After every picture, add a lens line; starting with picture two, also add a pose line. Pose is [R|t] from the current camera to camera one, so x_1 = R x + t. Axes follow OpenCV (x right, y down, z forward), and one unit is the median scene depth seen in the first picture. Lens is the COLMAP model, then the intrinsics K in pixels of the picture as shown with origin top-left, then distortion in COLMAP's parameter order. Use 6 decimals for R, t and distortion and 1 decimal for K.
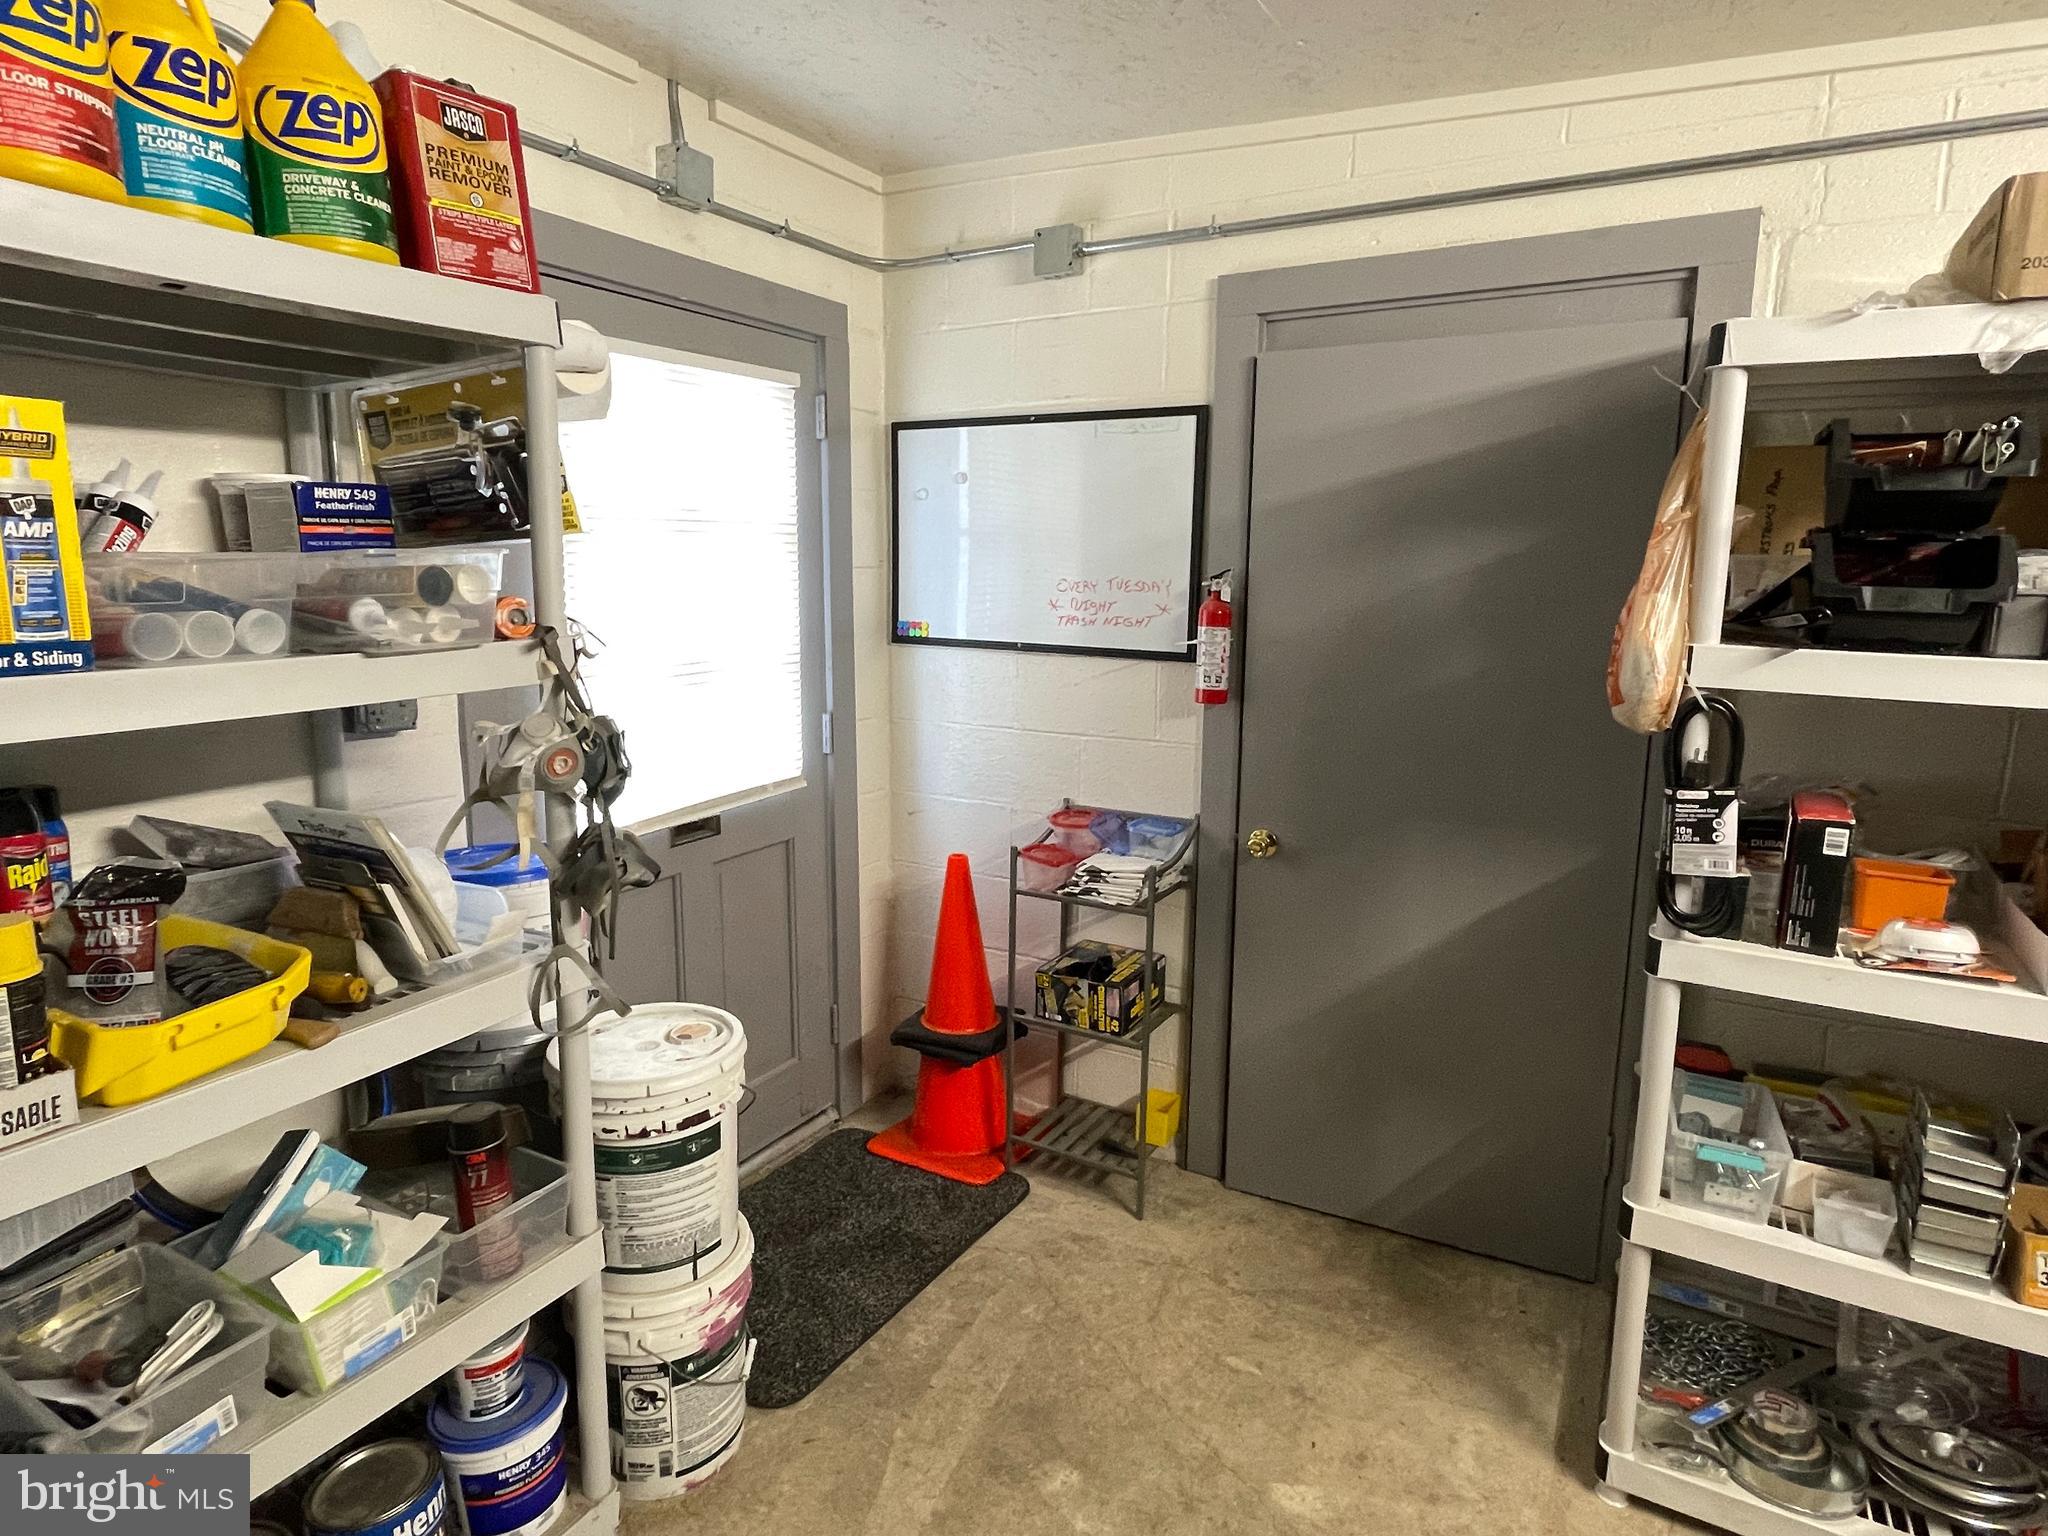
lens RADIAL K [[1141.5, 0, 1007.4], [0, 1141.5, 755.2], [0, 0, 1]] dist [-0.002445, -0.001727]
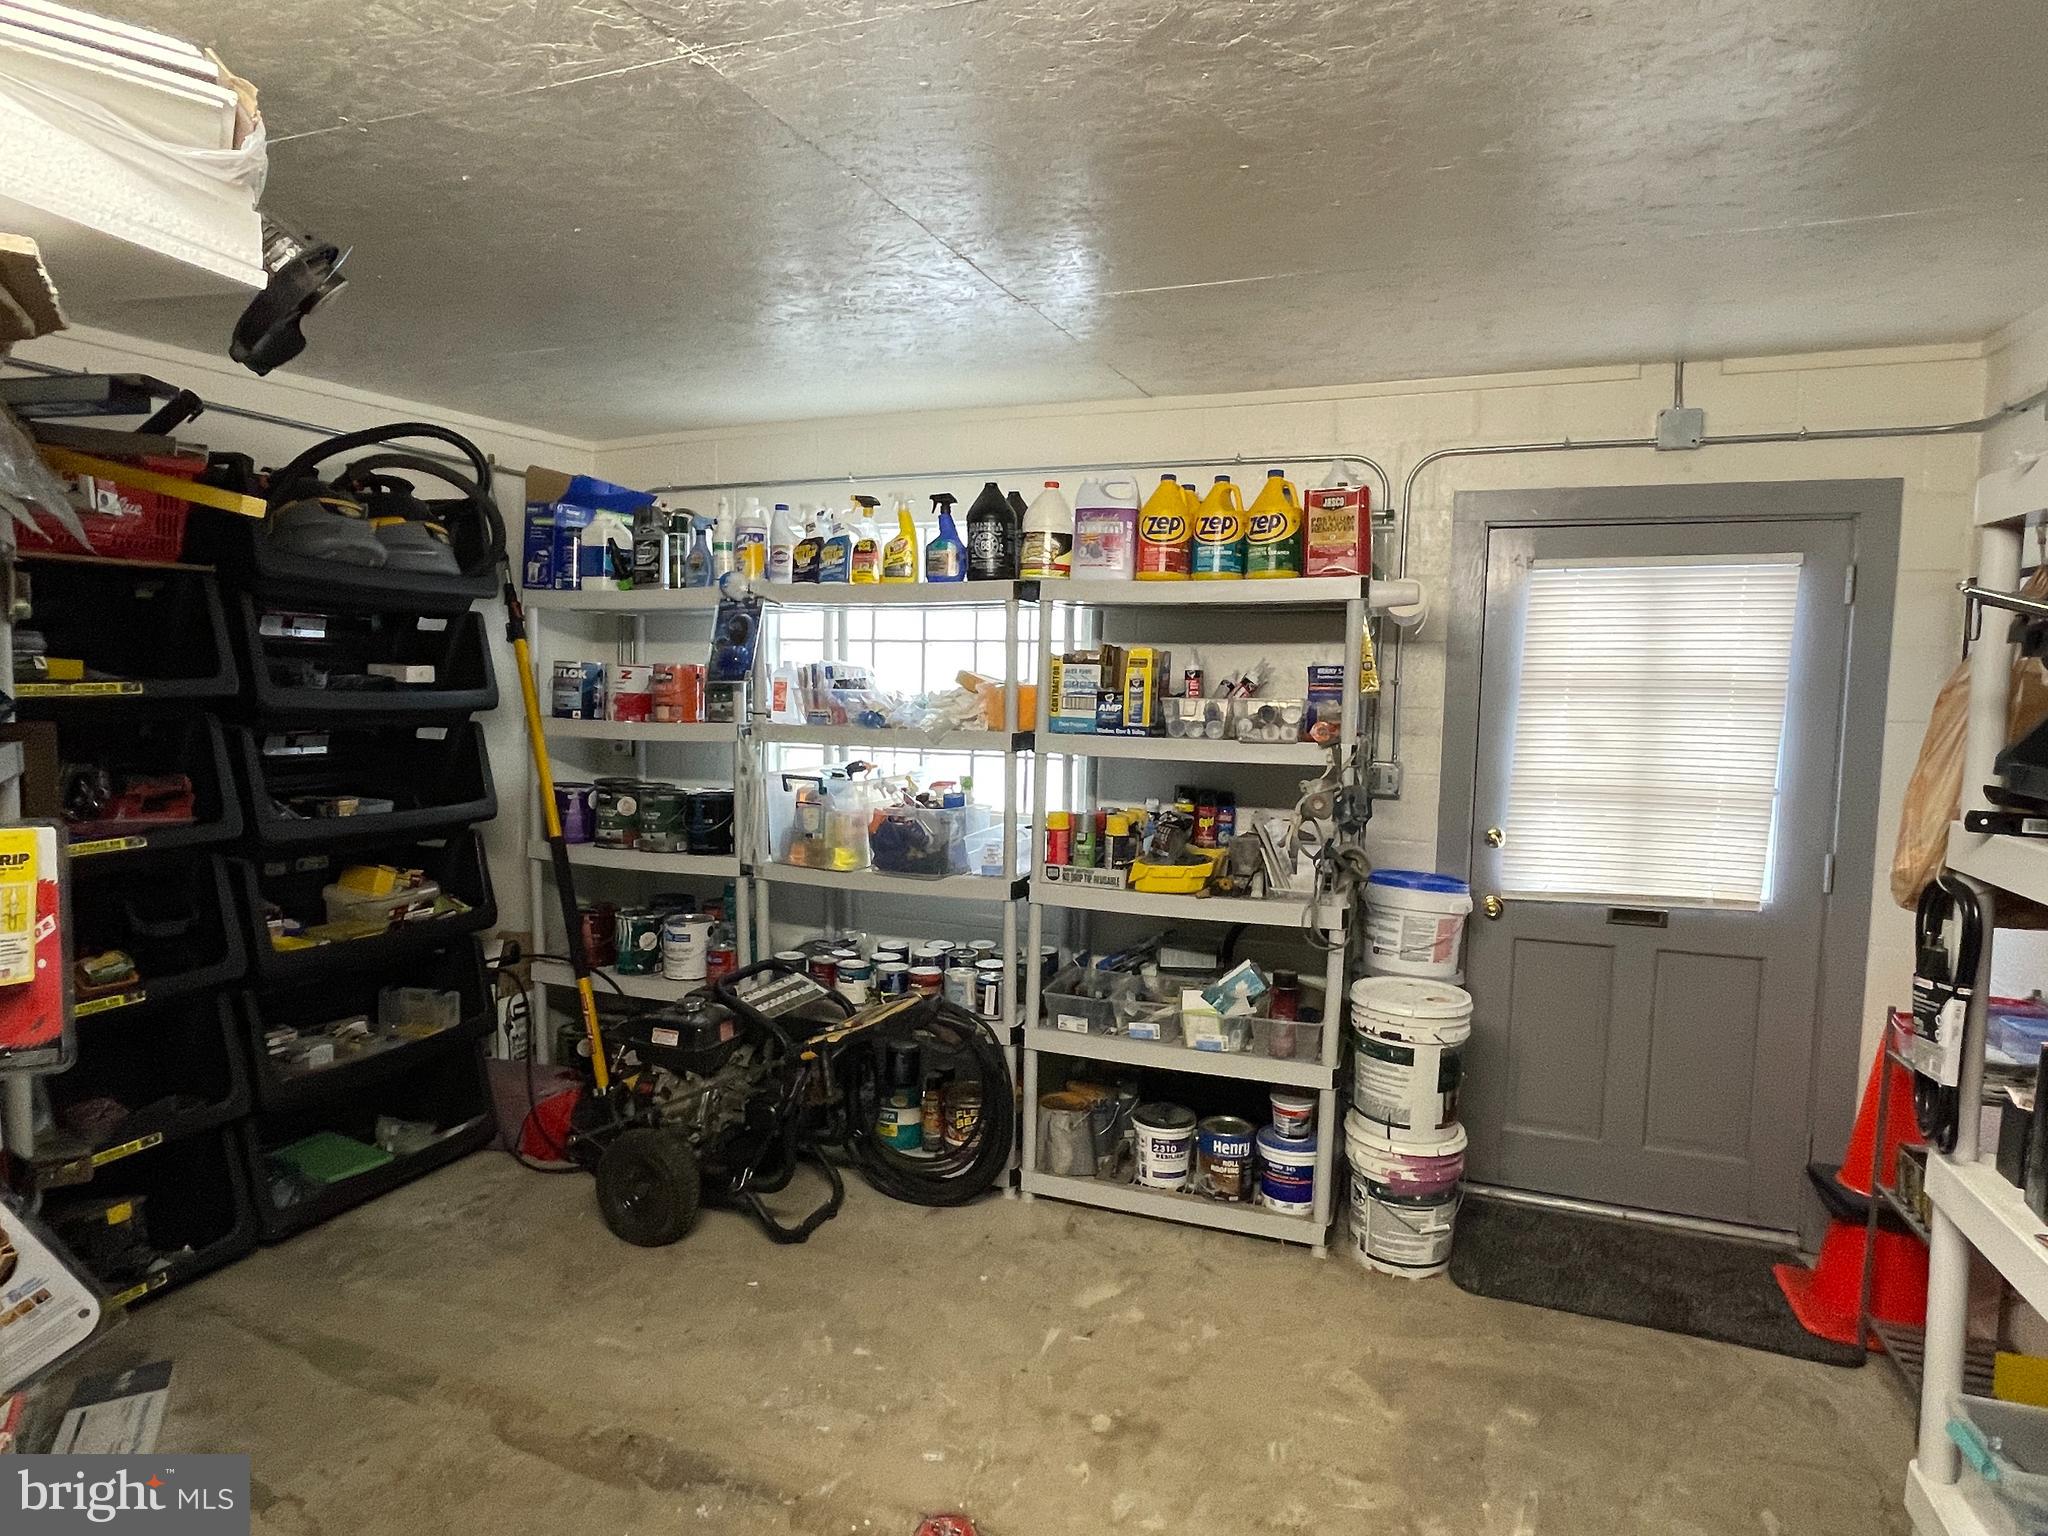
lens RADIAL K [[1141.1, 0, 1018.8], [0, 1141.1, 762.5], [0, 0, 1]] dist [-0.001417, -0.000201]
pose [[0.168497, 0.069637, -0.983239, 0.903409], [-0.184365, 0.982124, 0.037964, -0.026890], [0.968307, 0.174878, 0.178323, 0.072807]]
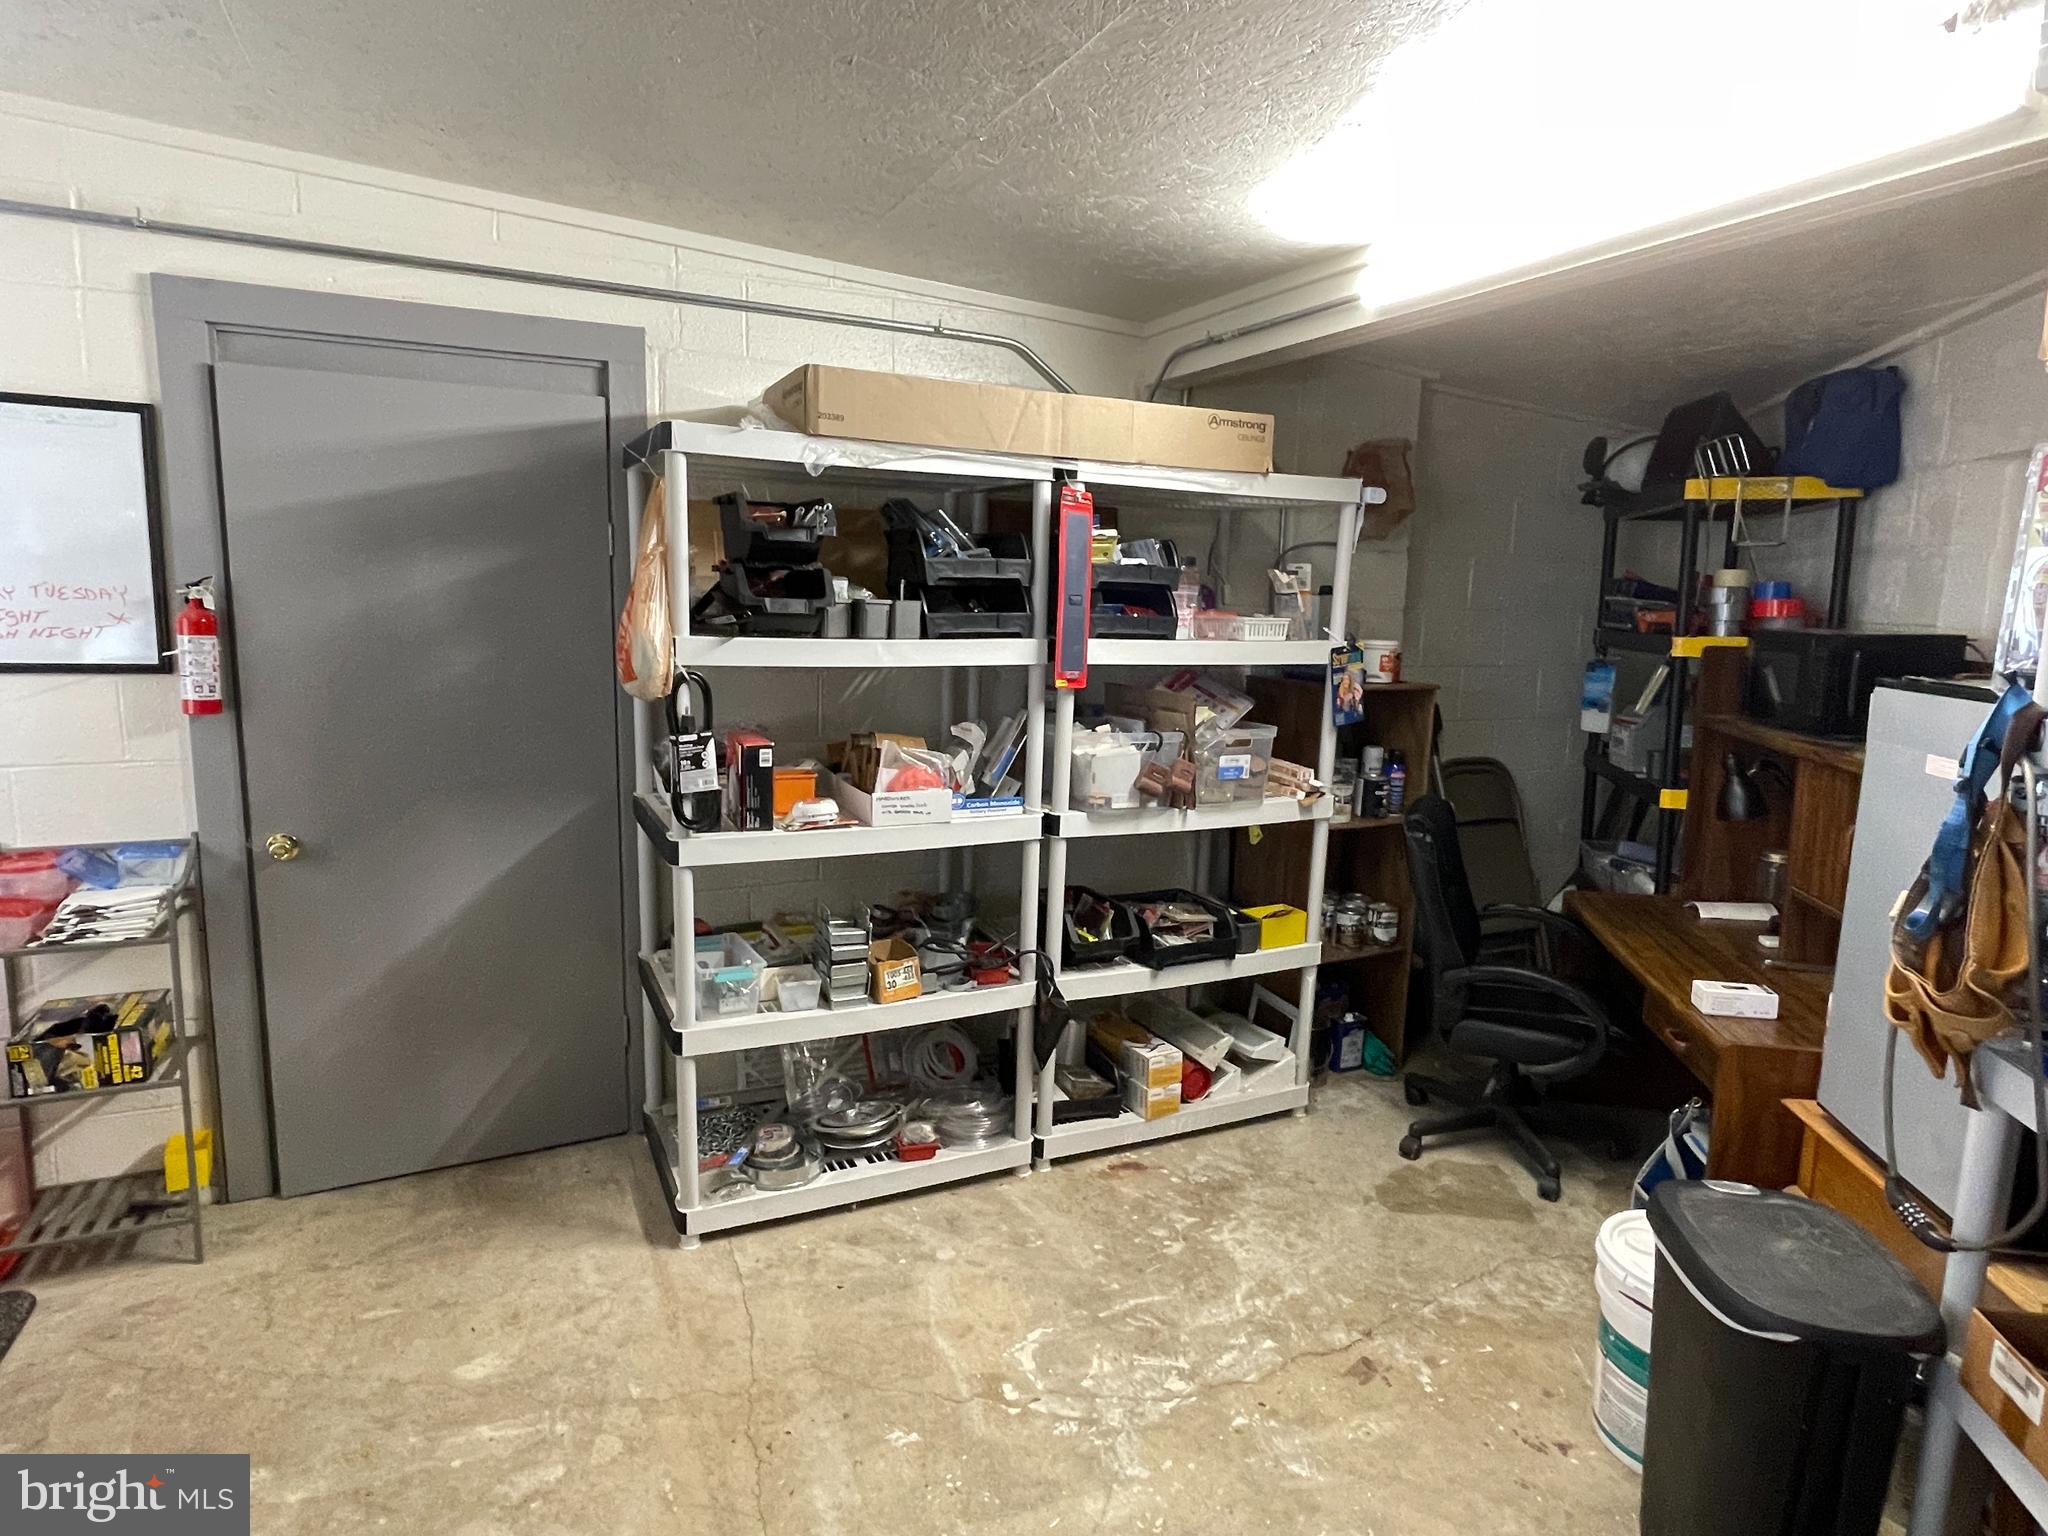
lens RADIAL K [[1141.1, 0, 1018.8], [0, 1141.1, 762.5], [0, 0, 1]] dist [-0.001417, -0.000201]
pose [[0.561885, -0.118070, 0.818746, -0.246134], [0.114683, 0.991322, 0.064253, 0.013288], [-0.819227, 0.057793, 0.570550, -0.129385]]
